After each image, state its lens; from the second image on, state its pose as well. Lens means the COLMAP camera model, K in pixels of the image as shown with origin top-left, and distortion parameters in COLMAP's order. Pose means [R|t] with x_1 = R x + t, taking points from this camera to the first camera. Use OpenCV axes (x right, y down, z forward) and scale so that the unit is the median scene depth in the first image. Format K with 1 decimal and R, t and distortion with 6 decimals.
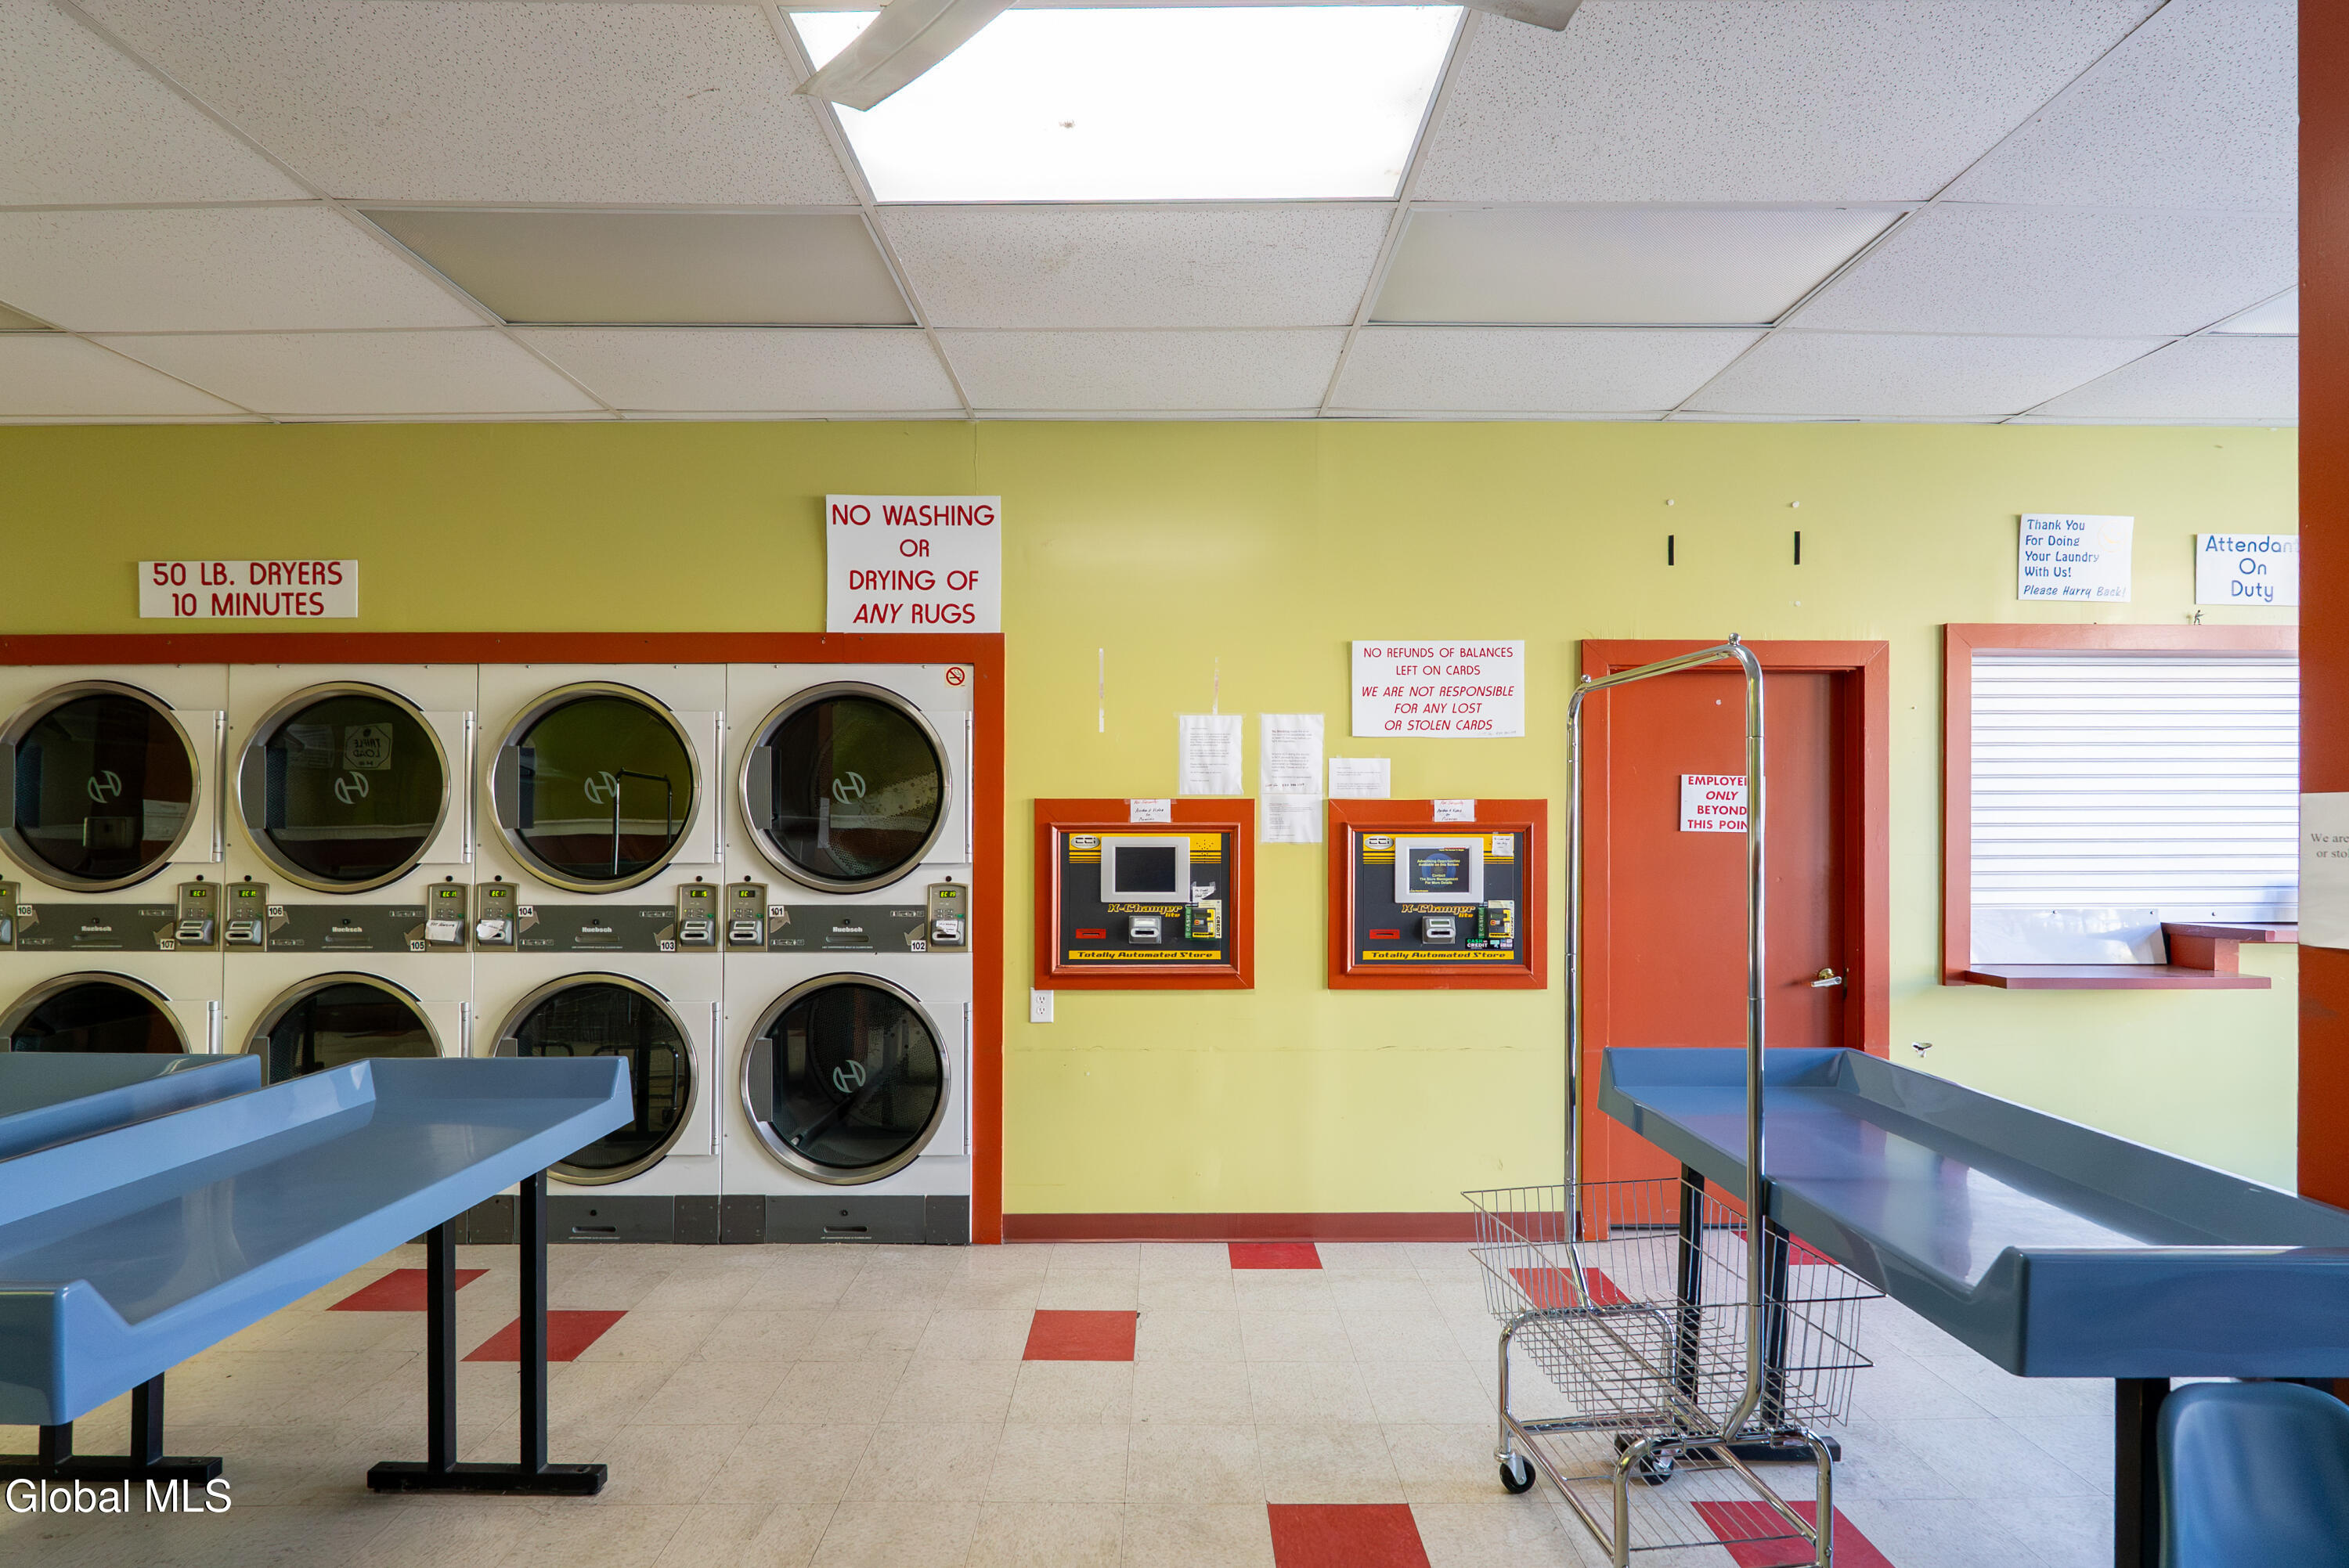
lens RADIAL K [[1168.4, 0, 1174.1], [0, 1168.4, 824.0], [0, 0, 1]] dist [-0.005276, 0.000536]
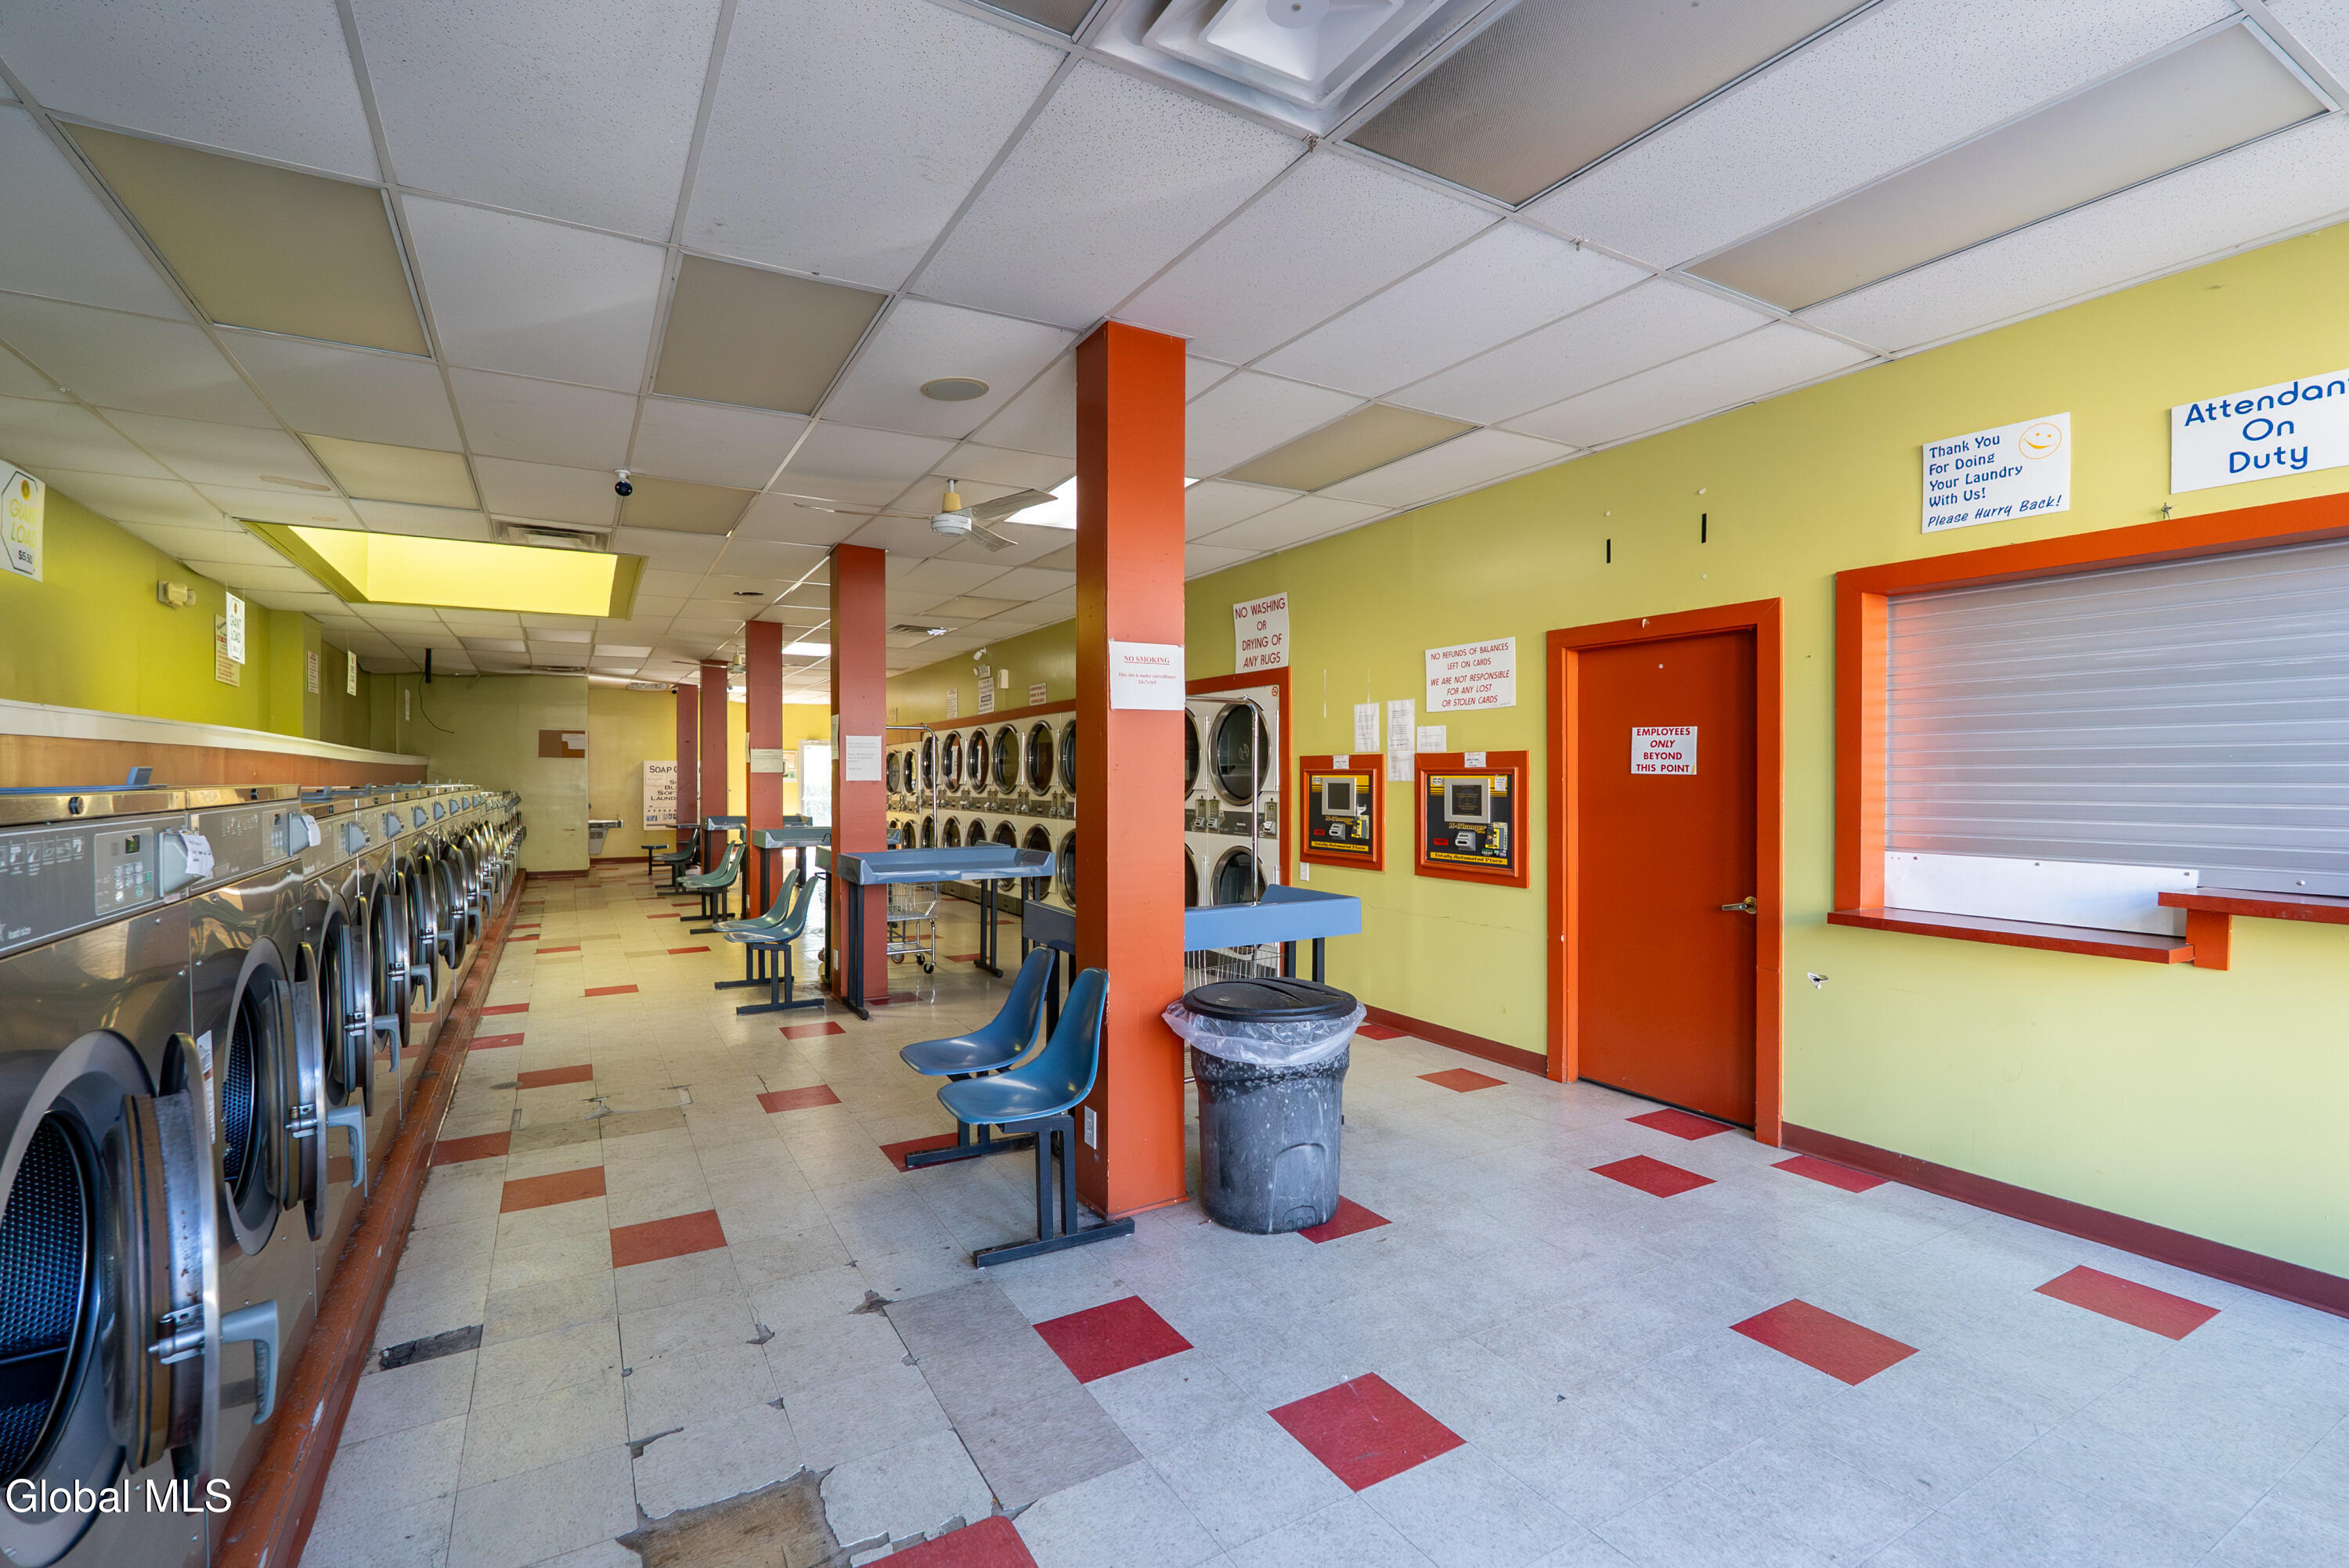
lens RADIAL K [[1038.3, 0, 1163.9], [0, 1038.3, 777.5], [0, 0, 1]] dist [-0.000375, 0.000343]
pose [[0.493087, 0.001324, -0.869979, 1.171245], [0.005491, 0.999974, 0.004633, 0.002707], [0.869963, -0.007061, 0.493067, 0.024766]]
